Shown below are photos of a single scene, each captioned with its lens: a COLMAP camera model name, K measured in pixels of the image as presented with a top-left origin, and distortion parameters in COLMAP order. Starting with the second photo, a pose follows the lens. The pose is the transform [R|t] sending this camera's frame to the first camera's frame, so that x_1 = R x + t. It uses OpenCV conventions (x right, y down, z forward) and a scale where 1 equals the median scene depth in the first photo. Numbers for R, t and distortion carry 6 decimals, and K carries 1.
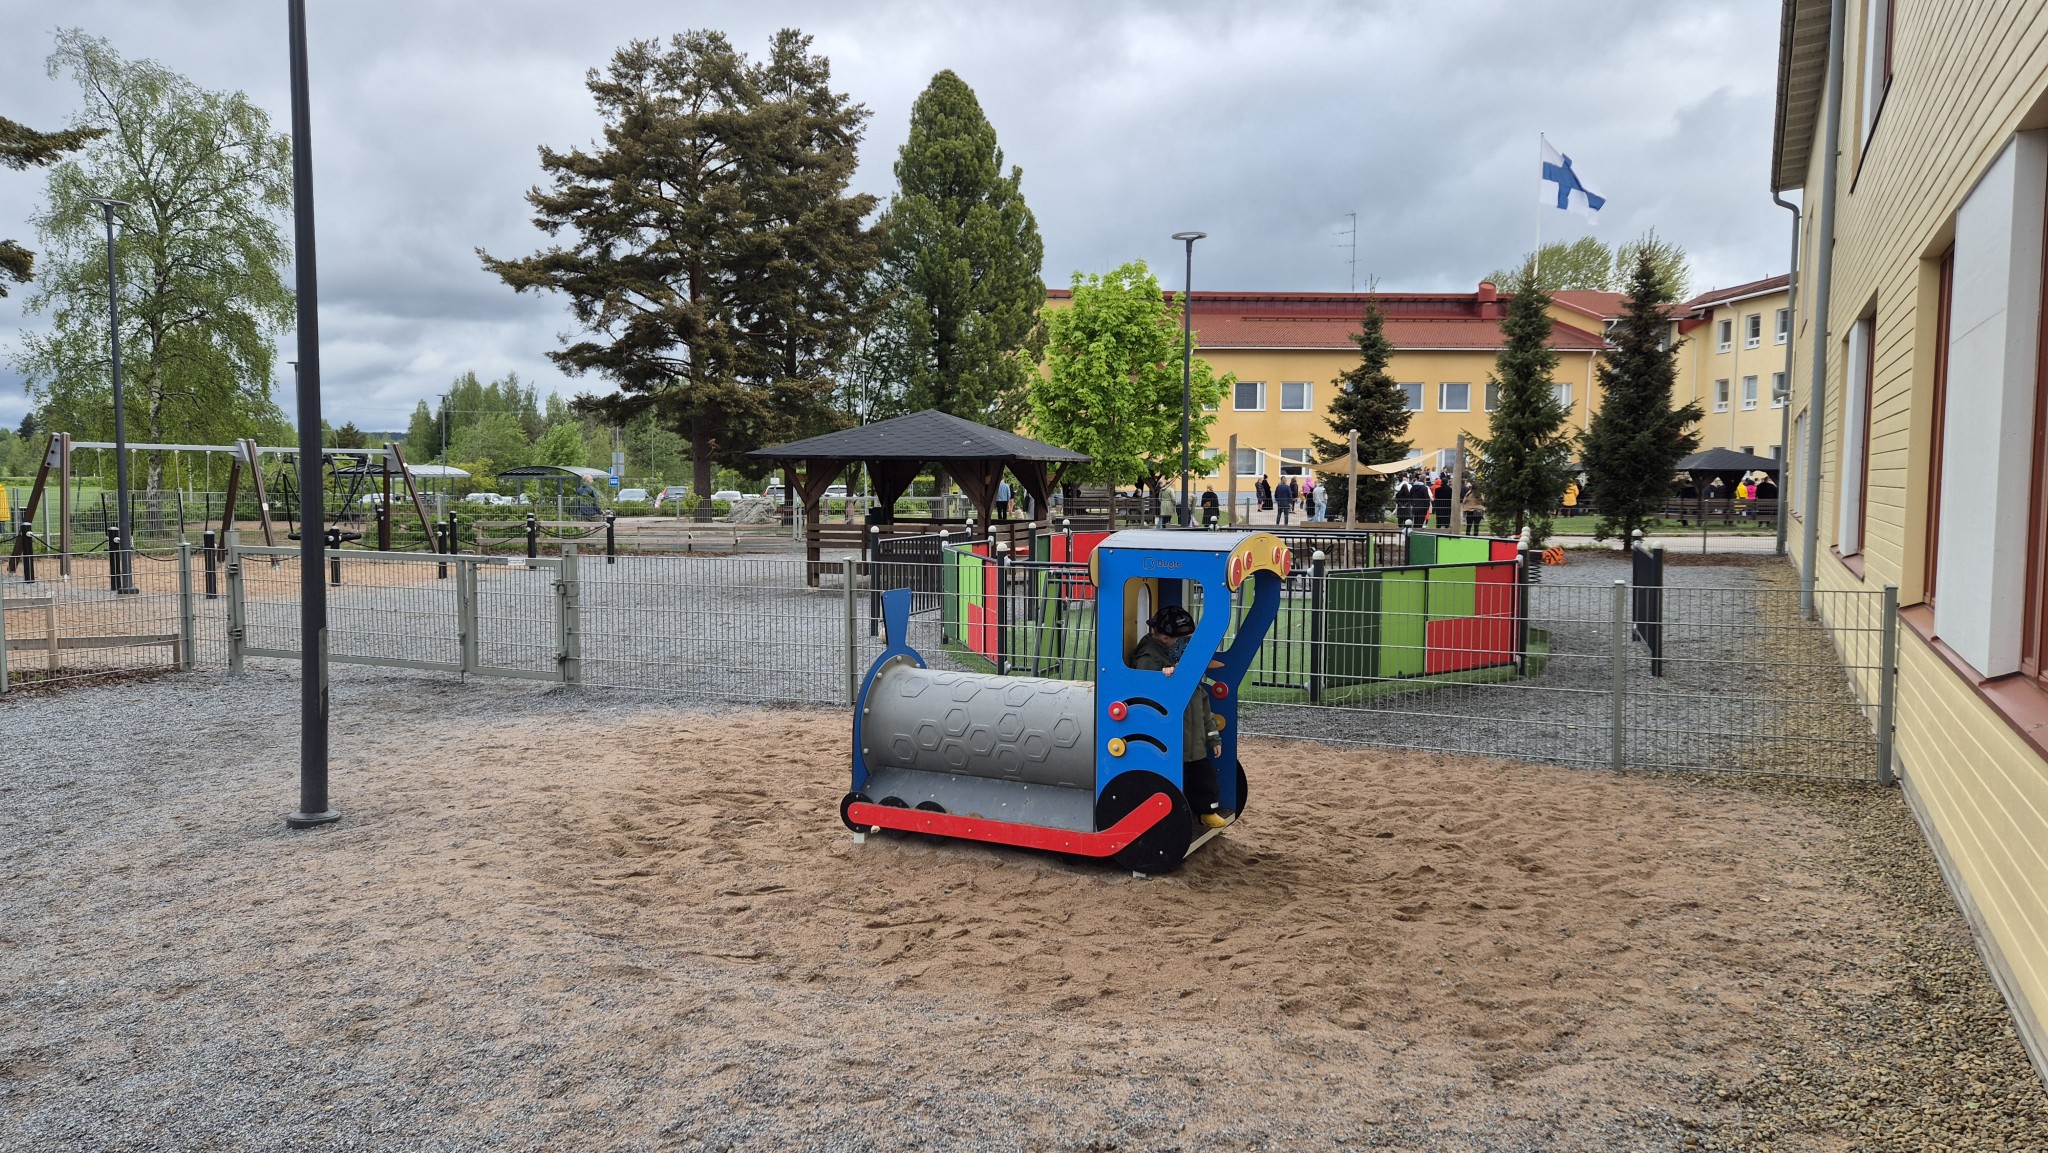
lens RADIAL K [[1386.6, 0, 1024.0], [0, 1386.6, 576.5], [0, 0, 1]] dist [0.090494, -0.071393]
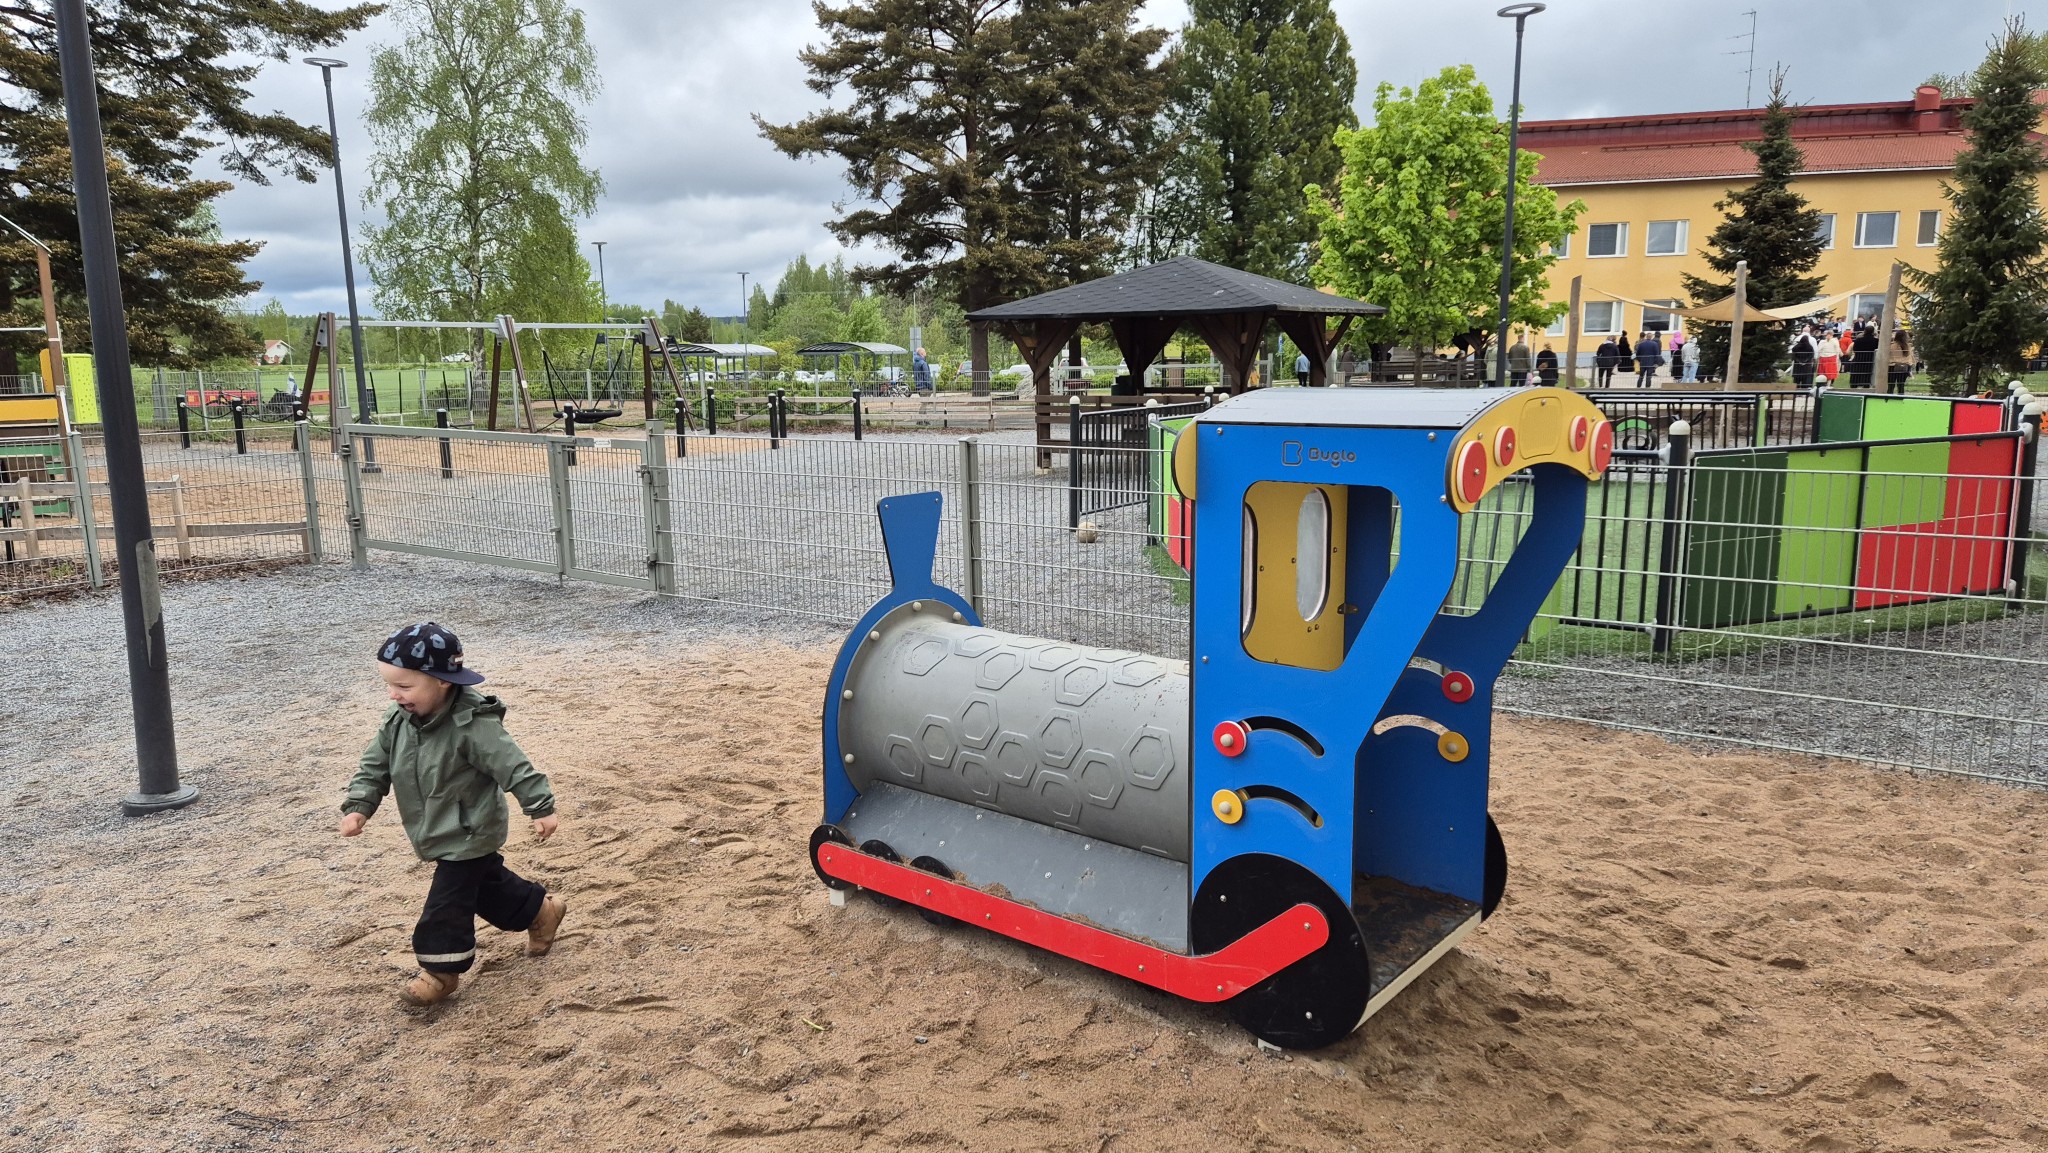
lens RADIAL K [[1324.6, 0, 1019.1], [0, 1324.6, 587.2], [0, 0, 1]] dist [0.074743, -0.053264]
pose [[0.969112, 0.023043, -0.245542, 0.027828], [0.002424, 0.994687, 0.102914, -0.002688], [0.246609, -0.100330, 0.963907, 0.126426]]
